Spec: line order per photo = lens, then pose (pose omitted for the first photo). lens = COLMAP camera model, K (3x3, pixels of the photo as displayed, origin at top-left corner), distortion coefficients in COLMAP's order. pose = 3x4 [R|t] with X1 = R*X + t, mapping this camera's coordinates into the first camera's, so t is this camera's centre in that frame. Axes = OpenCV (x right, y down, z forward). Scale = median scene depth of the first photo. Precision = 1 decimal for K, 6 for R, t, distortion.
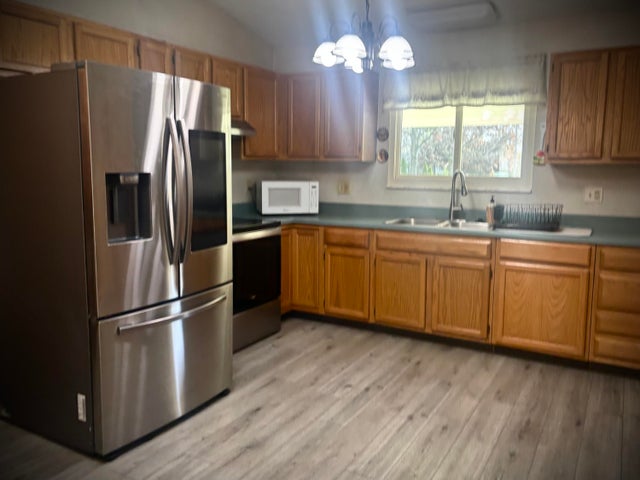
lens RADIAL K [[537.3, 0, 315.6], [0, 537.3, 233.3], [0, 0, 1]] dist [0.070185, -0.007393]
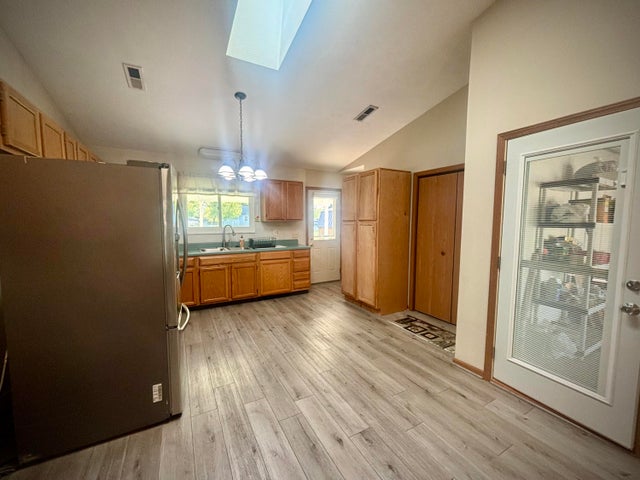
lens RADIAL K [[263.9, 0, 320.0], [0, 263.9, 241.4], [0, 0, 1]] dist [0.013616, 0.000938]
pose [[0.520025, -0.081205, 0.850282, -0.525132], [0.114919, 0.993071, 0.024558, -0.036646], [-0.846385, 0.084943, 0.525753, 0.147991]]
